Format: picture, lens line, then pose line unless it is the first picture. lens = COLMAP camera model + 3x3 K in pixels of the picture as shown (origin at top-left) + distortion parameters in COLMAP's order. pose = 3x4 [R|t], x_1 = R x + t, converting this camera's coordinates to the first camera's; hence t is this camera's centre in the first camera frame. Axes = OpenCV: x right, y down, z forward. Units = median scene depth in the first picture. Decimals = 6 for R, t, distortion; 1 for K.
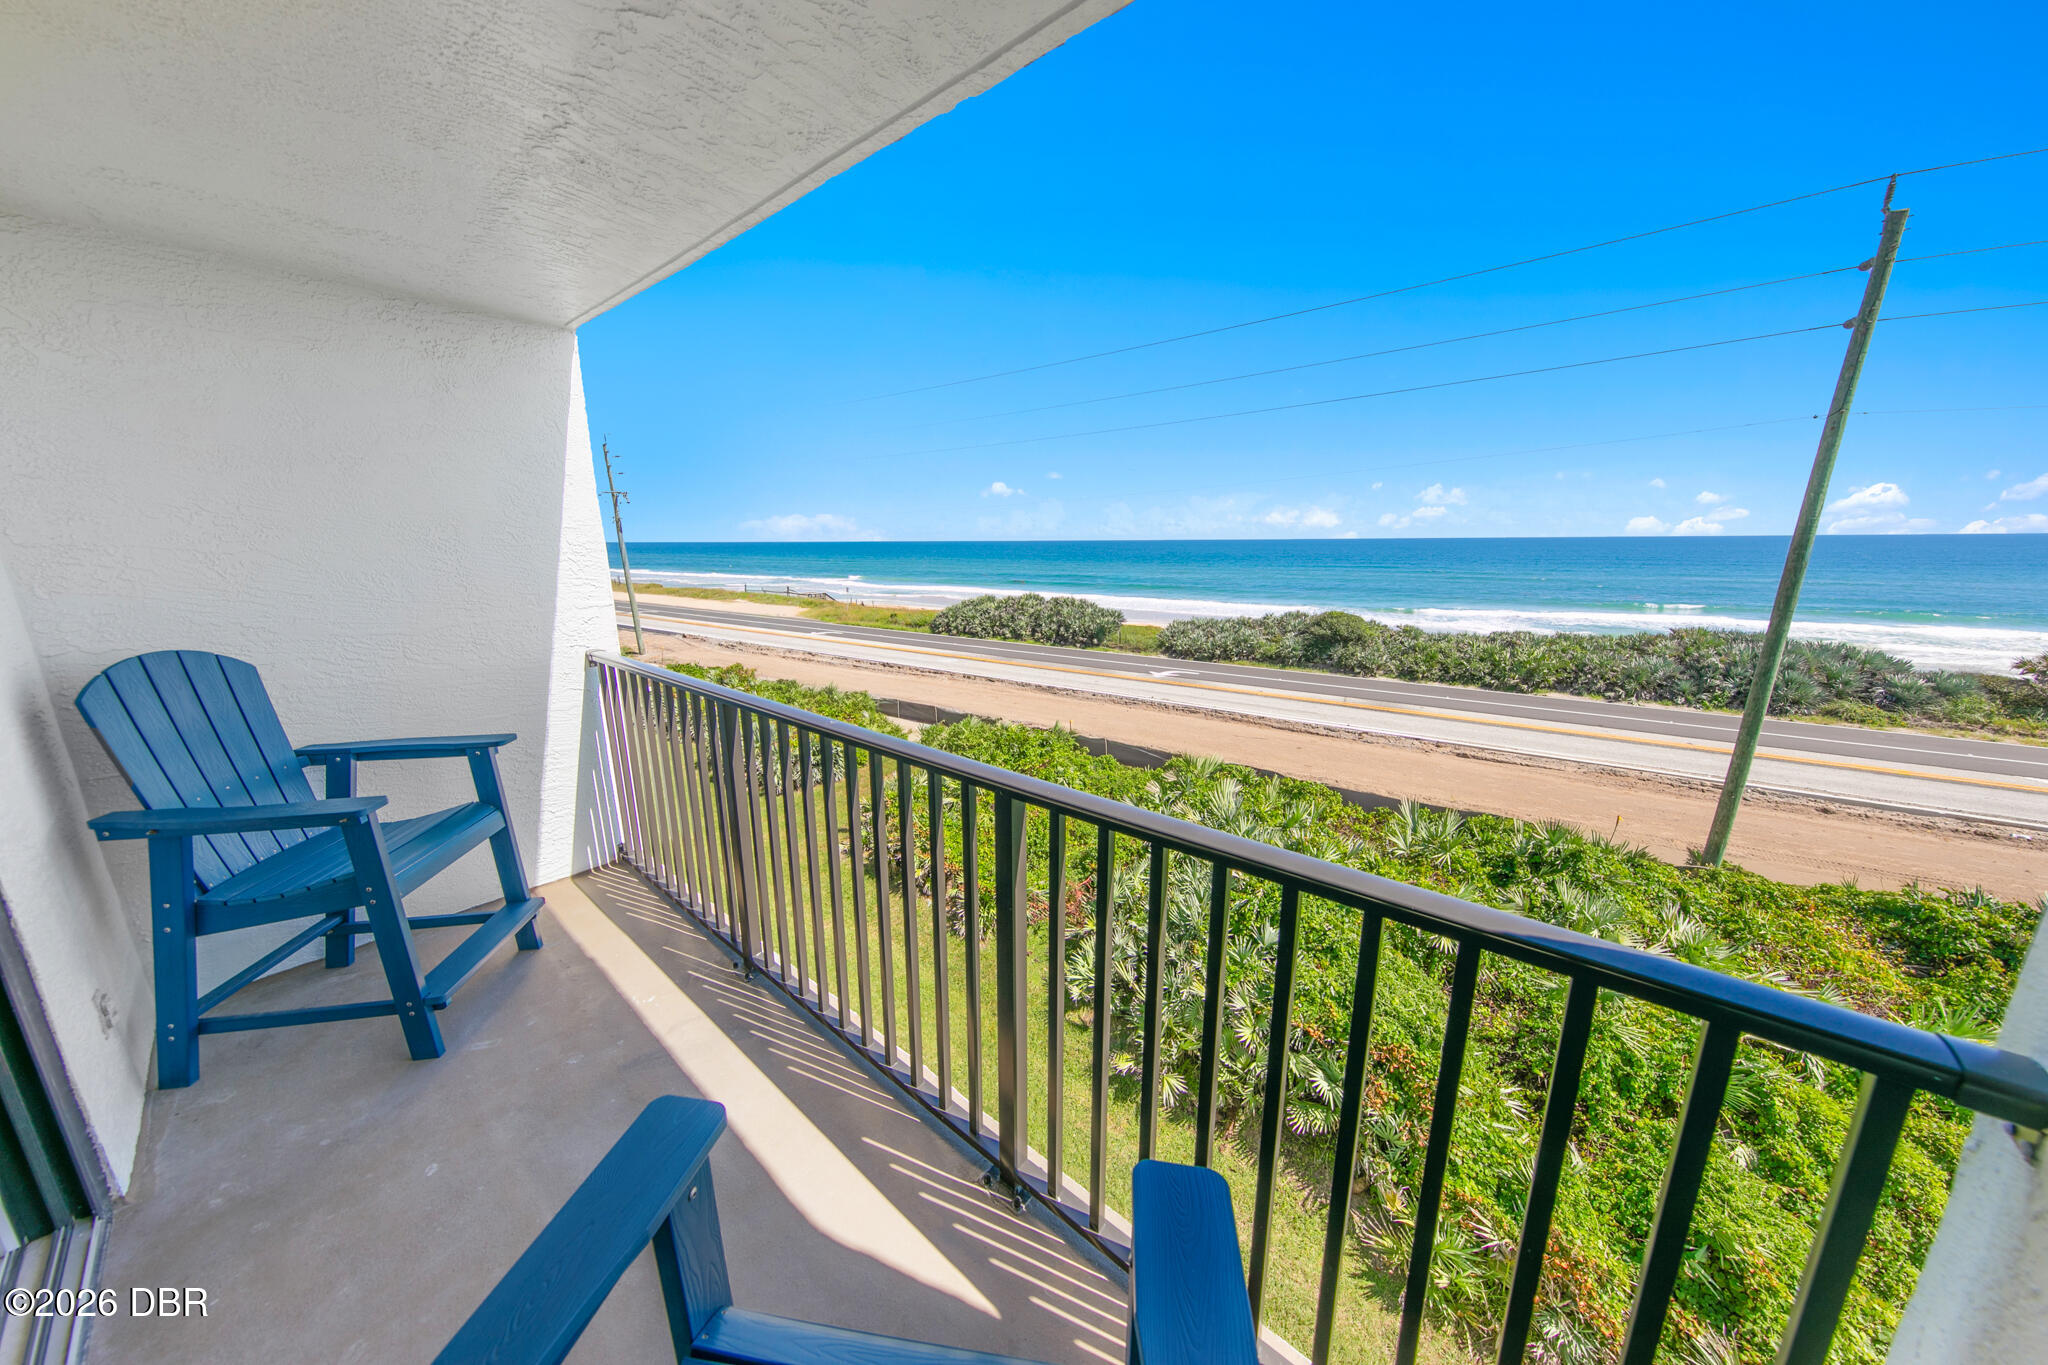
lens RADIAL K [[639.4, 0, 1024.0], [0, 639.4, 682.5], [0, 0, 1]] dist [0.010436, -0.000017]
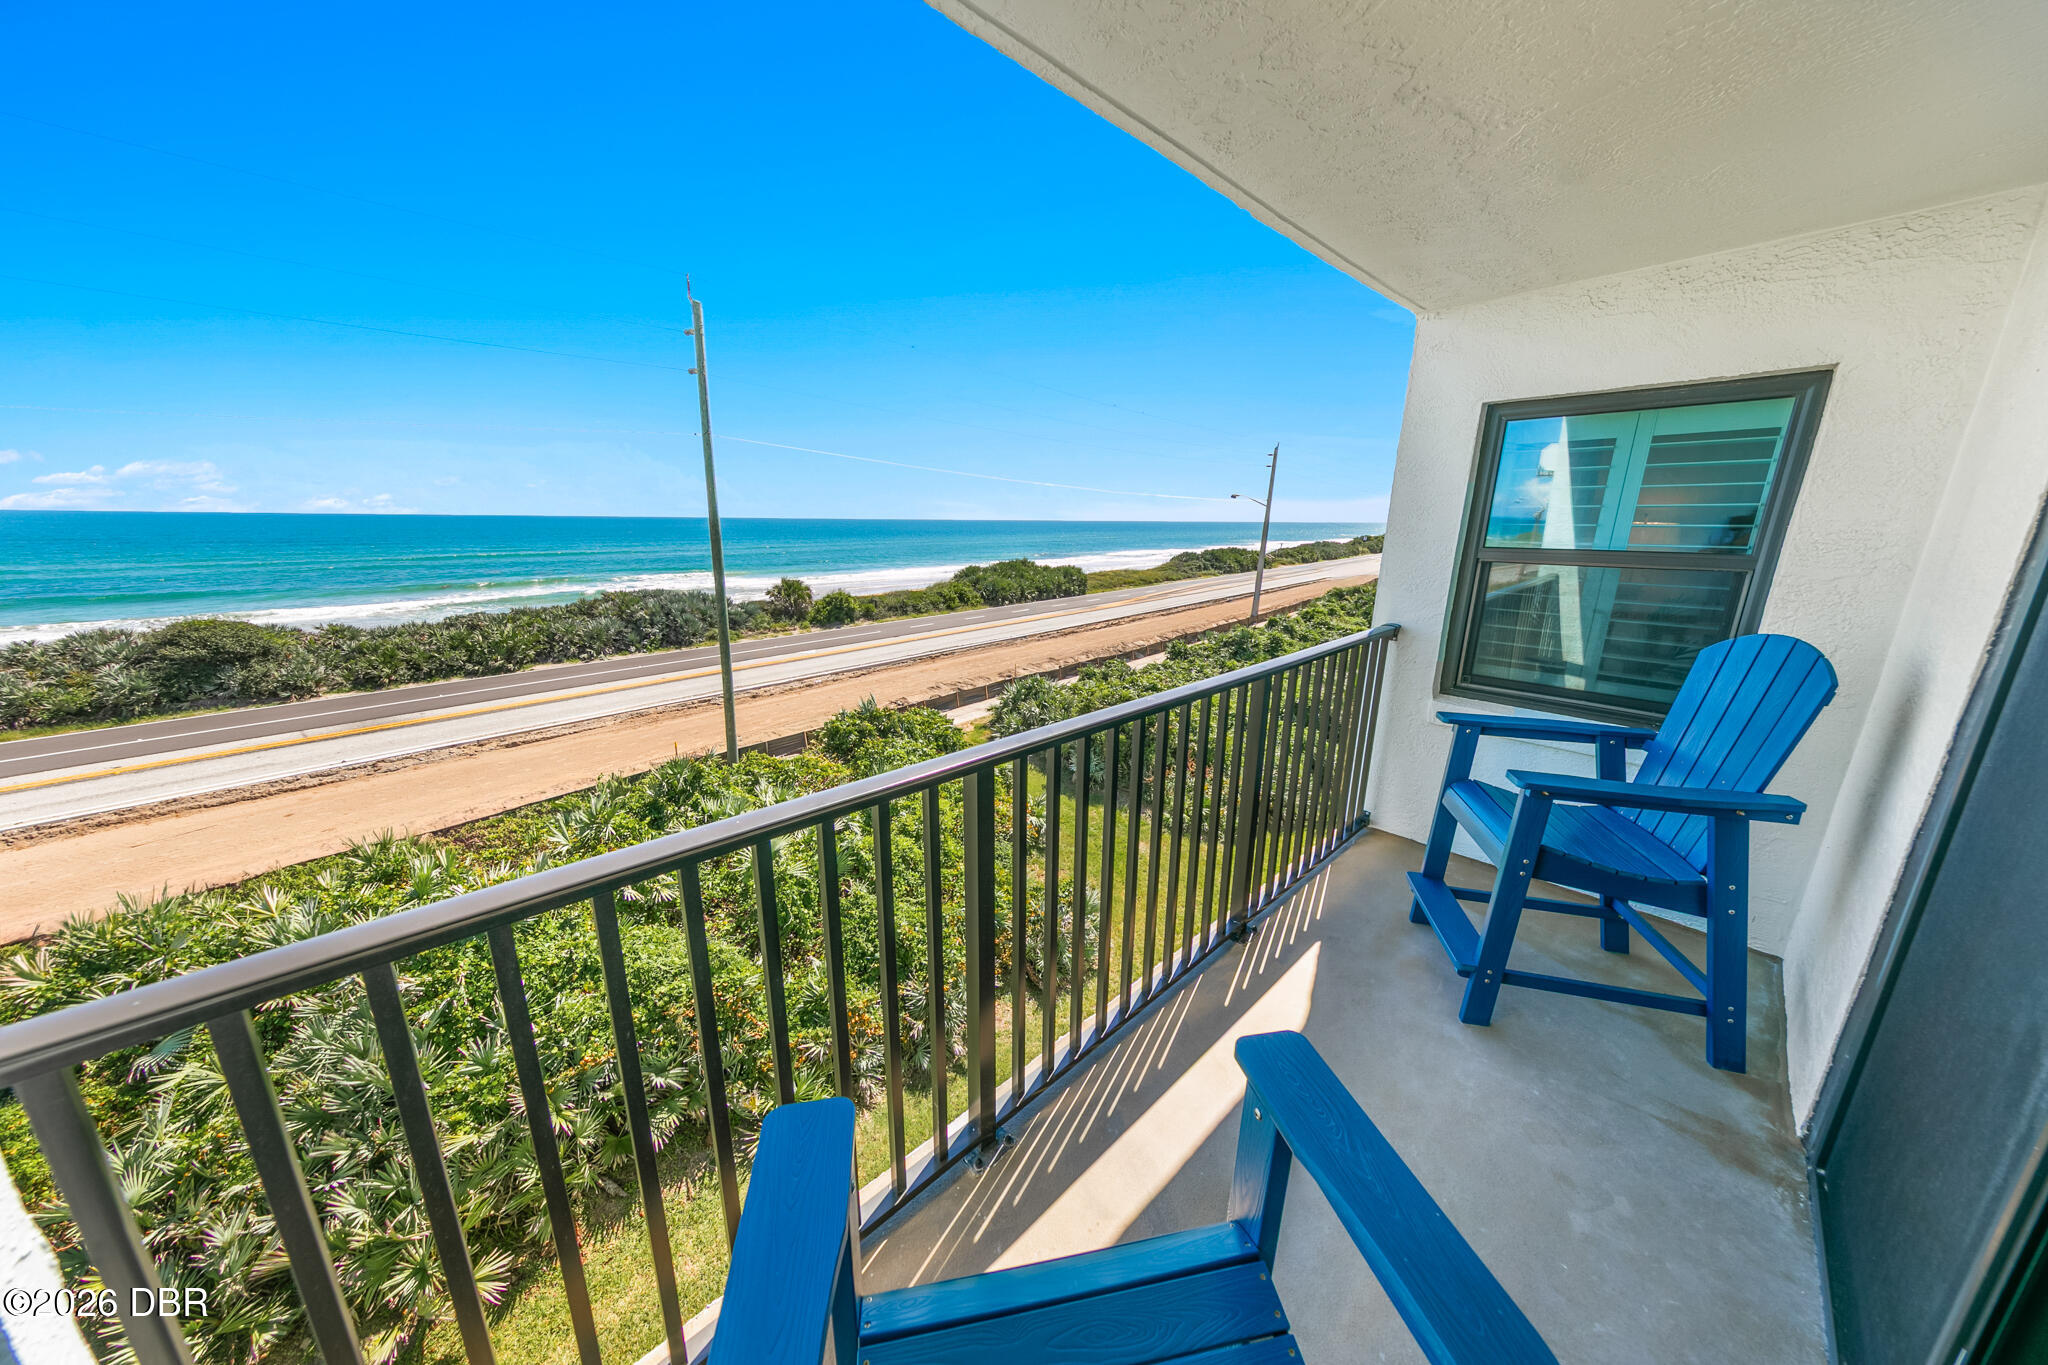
lens RADIAL K [[639.4, 0, 1024.0], [0, 639.4, 682.5], [0, 0, 1]] dist [0.010436, -0.000017]
pose [[0.136821, -0.241047, 0.960821, -0.080760], [0.209934, 0.954966, 0.209684, -0.011754], [-0.968095, 0.173020, 0.181263, 0.062882]]
